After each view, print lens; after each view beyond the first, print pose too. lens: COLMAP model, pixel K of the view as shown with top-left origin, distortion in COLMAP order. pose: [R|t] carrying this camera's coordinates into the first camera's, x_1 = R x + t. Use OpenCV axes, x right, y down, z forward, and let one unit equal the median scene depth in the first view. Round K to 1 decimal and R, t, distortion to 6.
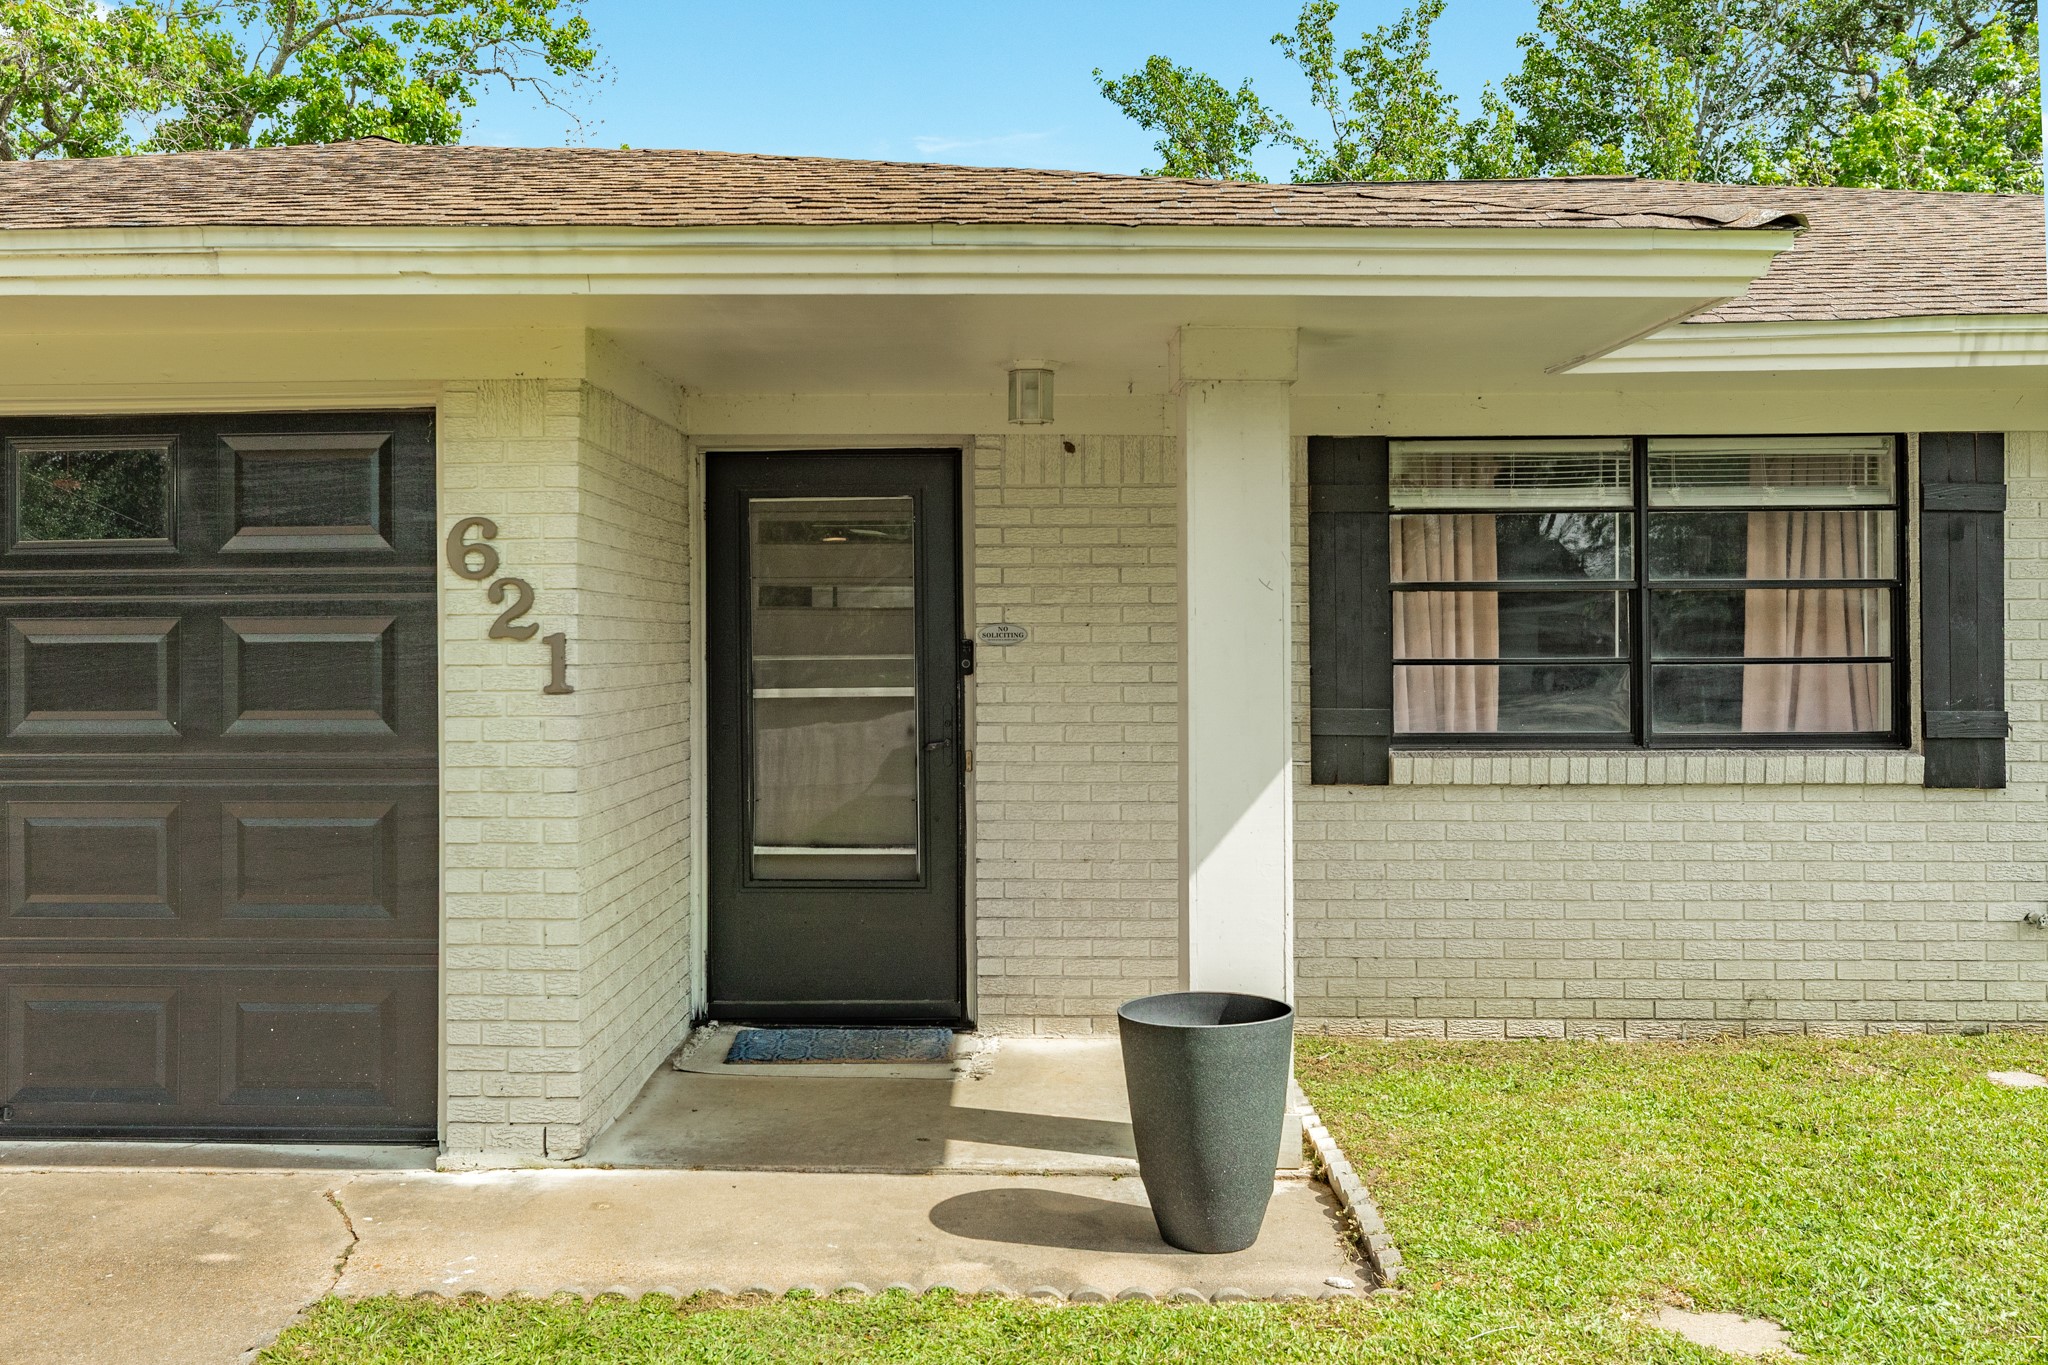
lens RADIAL K [[1767.4, 0, 960.0], [0, 1767.4, 638.2], [0, 0, 1]] dist [0.026944, -0.001875]
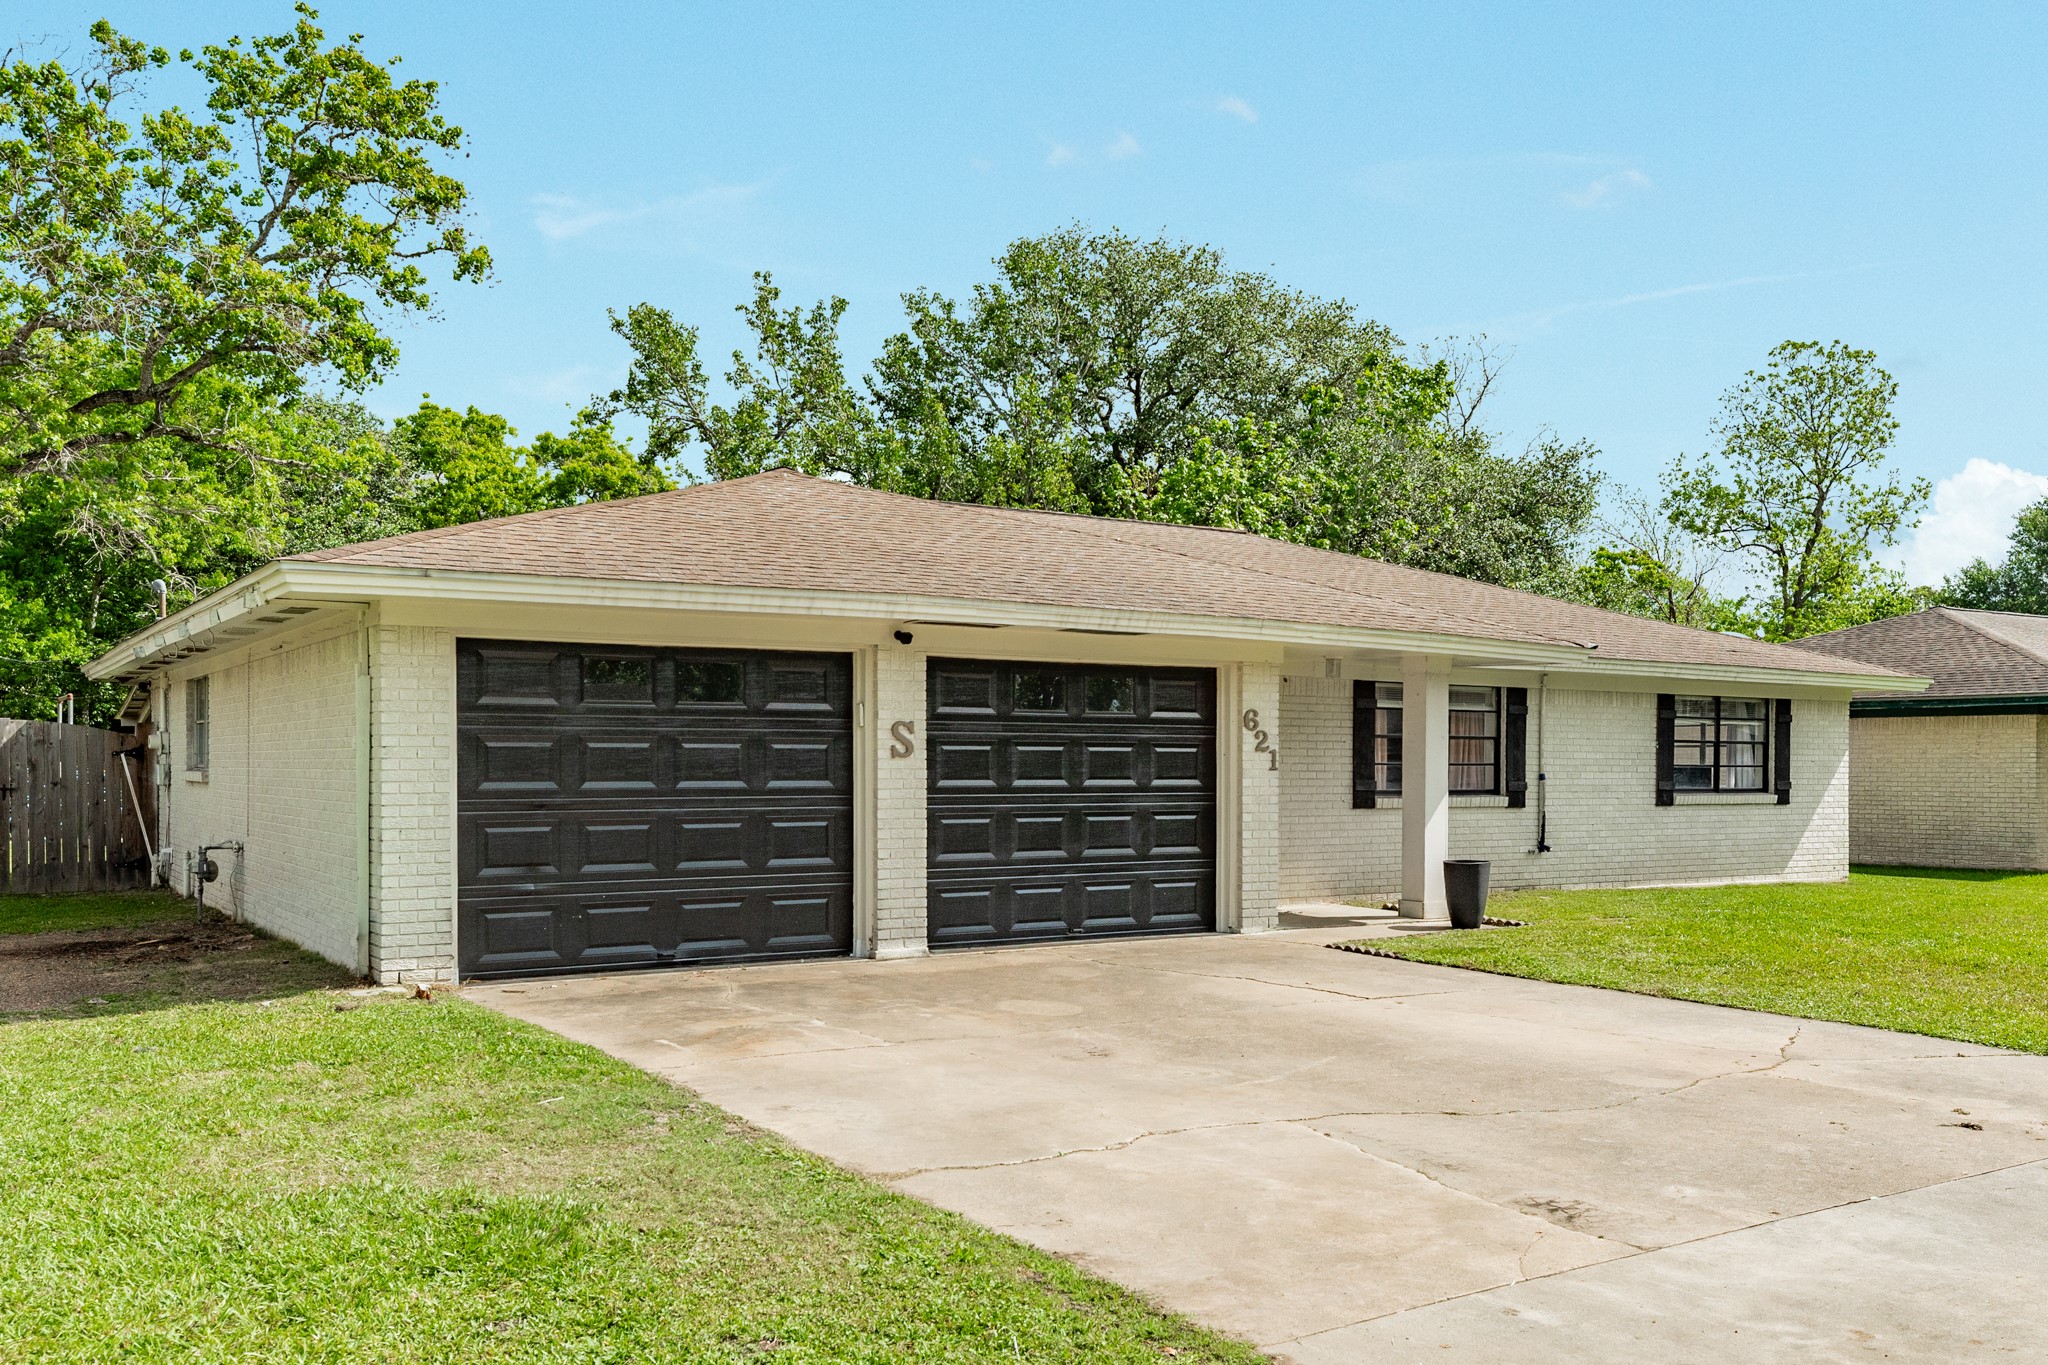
lens RADIAL K [[1790.9, 0, 1024.0], [0, 1790.9, 682.5], [0, 0, 1]] dist [-0.003880, -0.002040]
pose [[0.810991, 0.035925, 0.583954, -1.793187], [-0.011532, 0.998901, -0.045436, 0.020223], [-0.584944, 0.030114, 0.810514, -0.914331]]
